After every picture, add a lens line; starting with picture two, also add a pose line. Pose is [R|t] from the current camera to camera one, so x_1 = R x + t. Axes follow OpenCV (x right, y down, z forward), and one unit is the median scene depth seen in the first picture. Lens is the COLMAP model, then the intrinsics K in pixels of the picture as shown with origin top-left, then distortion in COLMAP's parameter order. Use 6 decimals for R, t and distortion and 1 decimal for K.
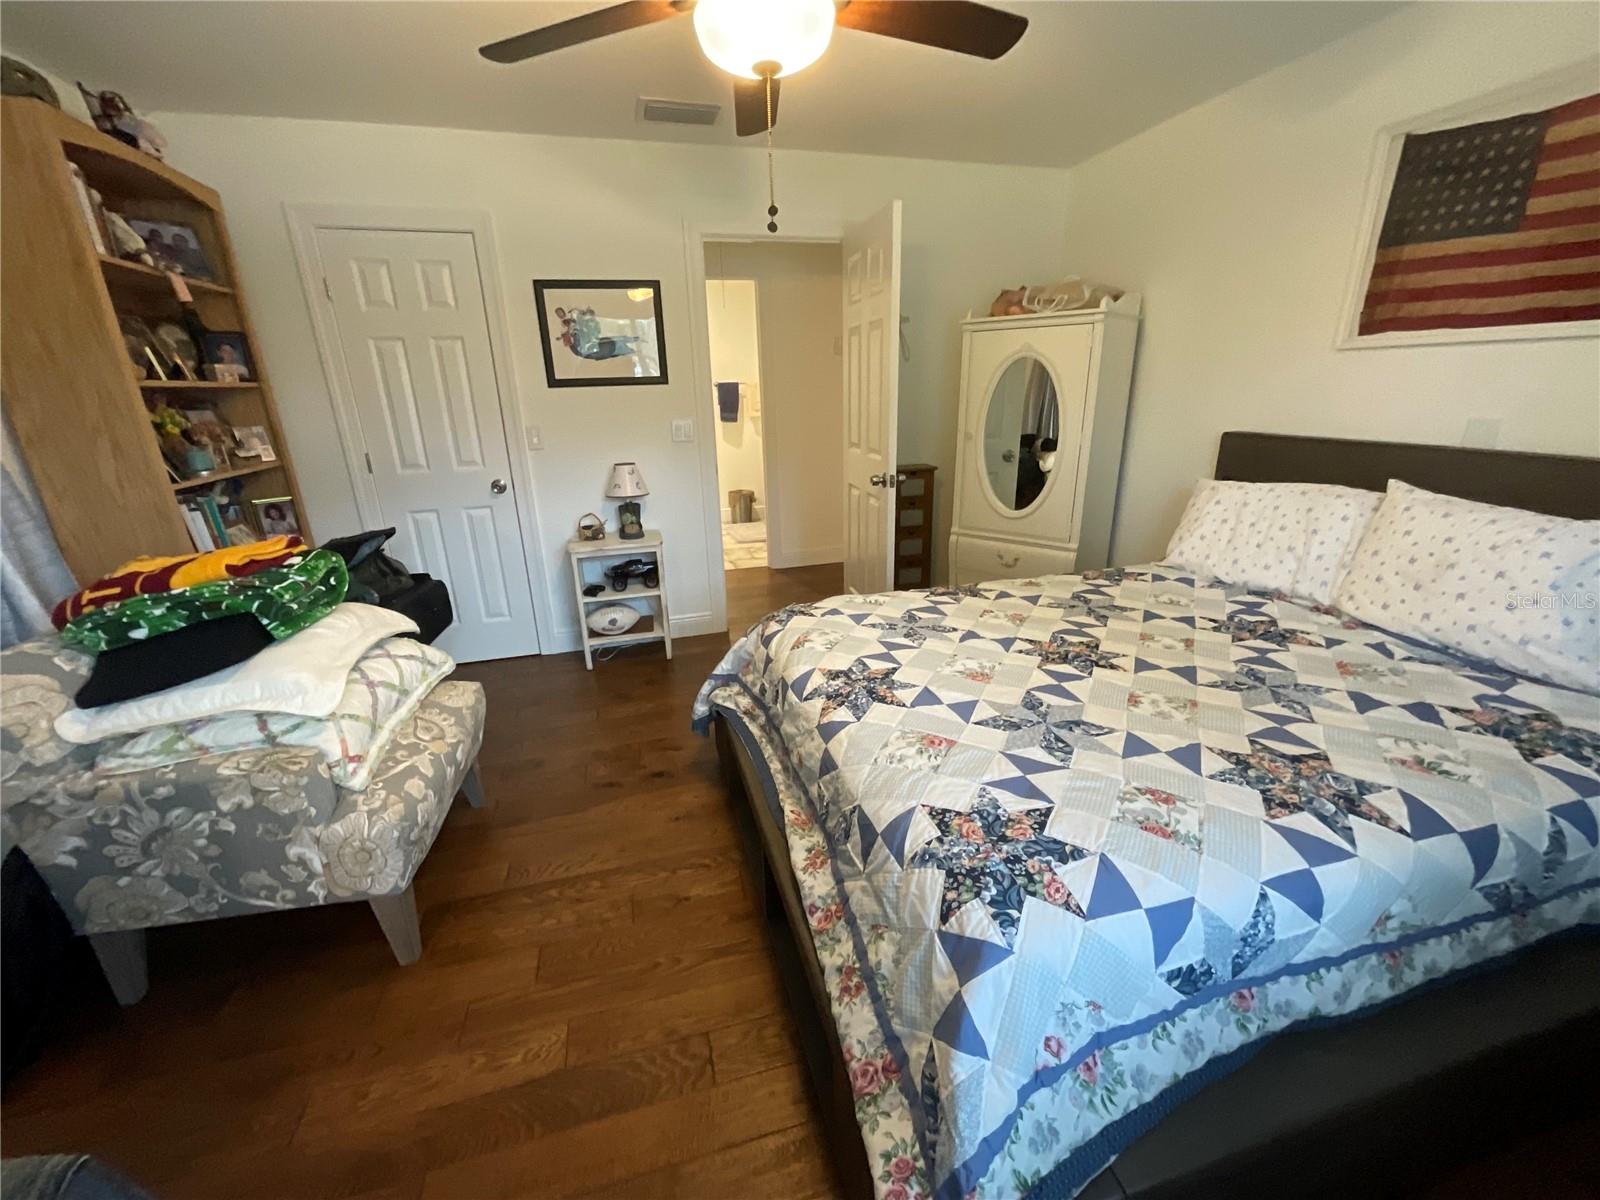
lens RADIAL K [[646.3, 0, 795.9], [0, 646.3, 603.1], [0, 0, 1]] dist [-0.006213, -0.000101]
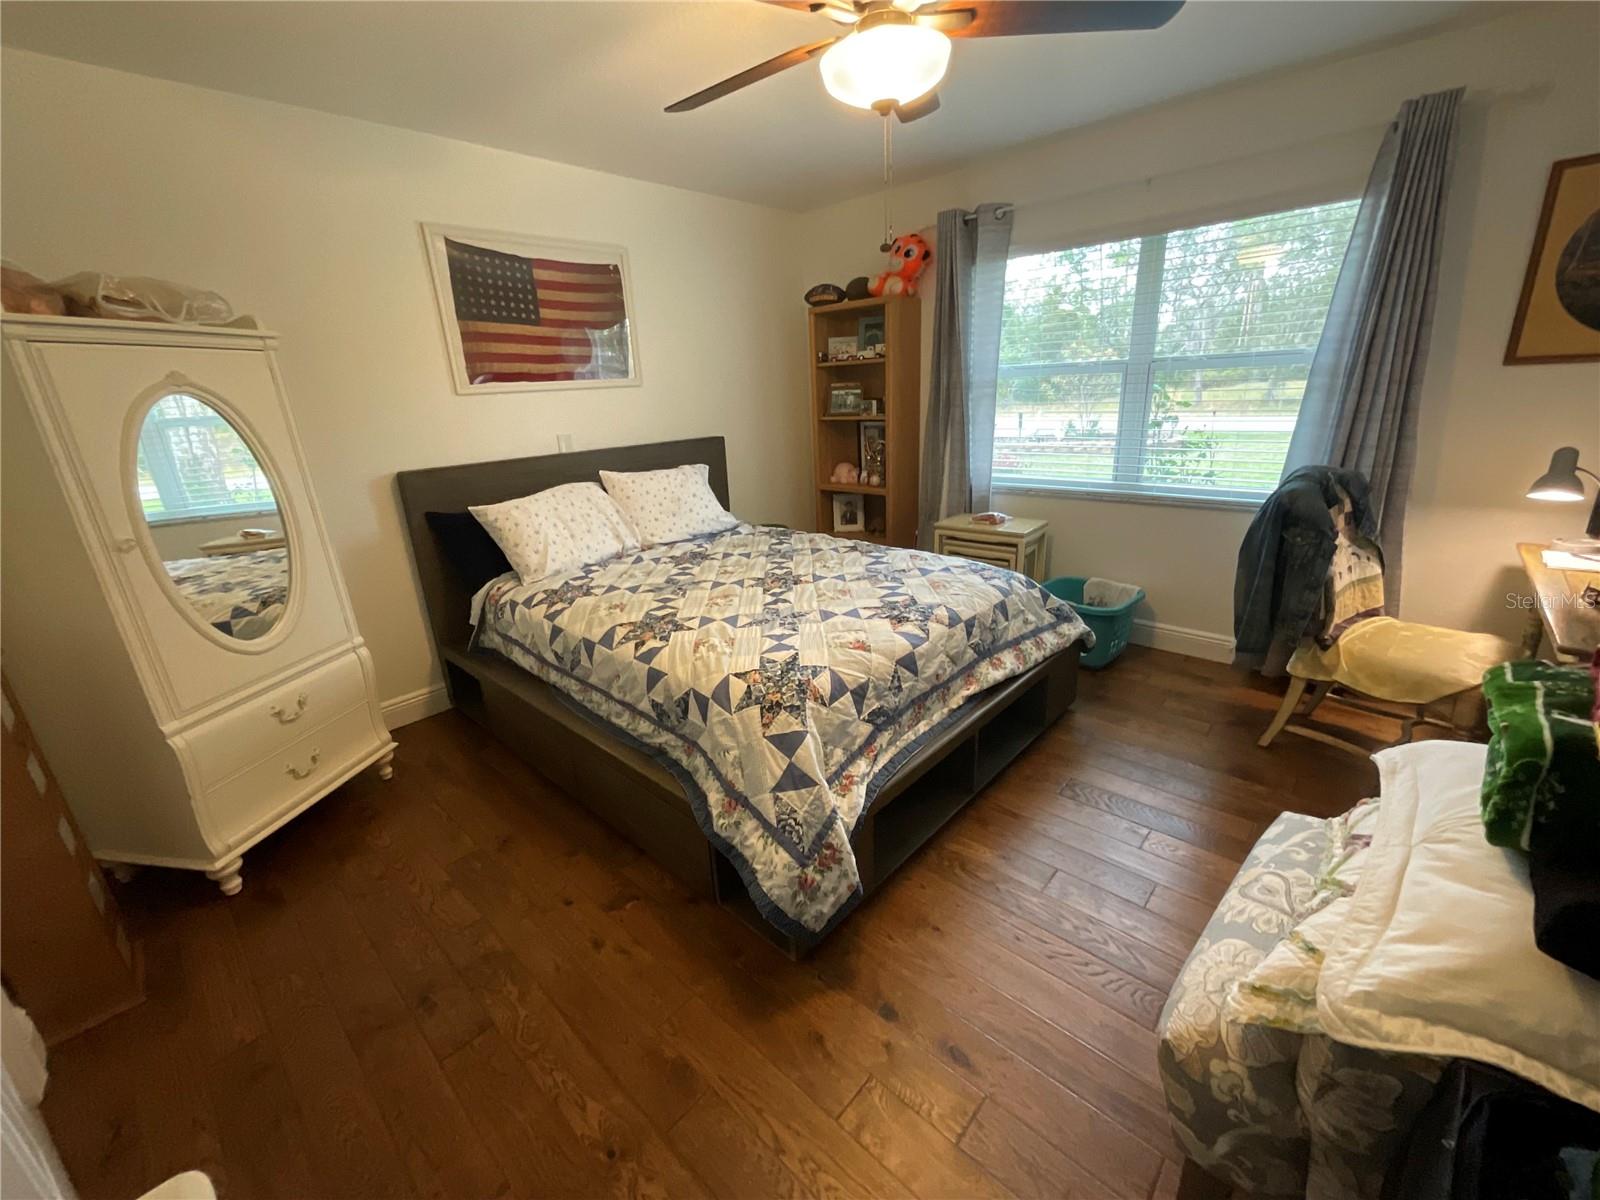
lens RADIAL K [[646.3, 0, 795.9], [0, 646.3, 603.1], [0, 0, 1]] dist [-0.006213, -0.000101]
pose [[-0.519097, -0.221456, 0.825527, -0.778349], [0.336068, 0.835174, 0.435366, -0.478835], [-0.785873, 0.503430, -0.359112, 1.429098]]
